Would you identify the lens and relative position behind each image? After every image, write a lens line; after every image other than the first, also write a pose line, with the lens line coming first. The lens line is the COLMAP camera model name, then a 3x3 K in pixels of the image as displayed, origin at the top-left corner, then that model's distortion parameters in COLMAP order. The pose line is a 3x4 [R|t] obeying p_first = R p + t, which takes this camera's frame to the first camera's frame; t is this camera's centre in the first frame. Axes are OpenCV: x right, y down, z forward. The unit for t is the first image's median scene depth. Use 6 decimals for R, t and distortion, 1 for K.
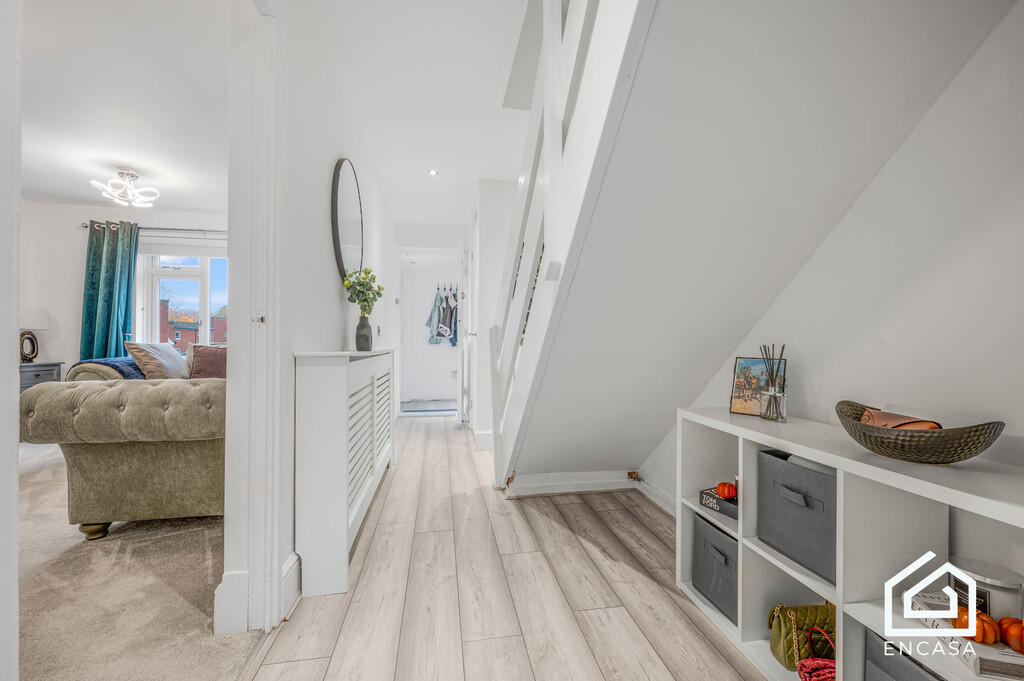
lens RADIAL K [[408.4, 0, 512.0], [0, 408.4, 340.5], [0, 0, 1]] dist [-0.001660, -0.000266]
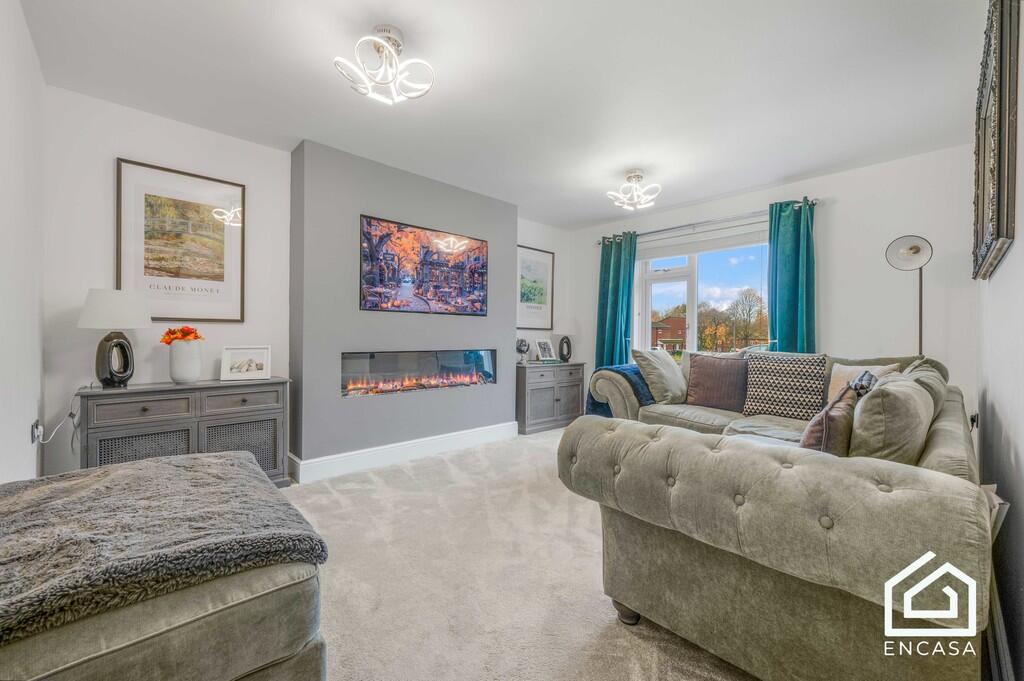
lens RADIAL K [[408.4, 0, 512.0], [0, 408.4, 340.5], [0, 0, 1]] dist [-0.001660, -0.000266]
pose [[0.542619, 0.008256, -0.839939, -0.281566], [-0.000342, 0.999954, 0.009608, -0.027783], [0.839979, -0.004926, 0.542597, 0.226902]]
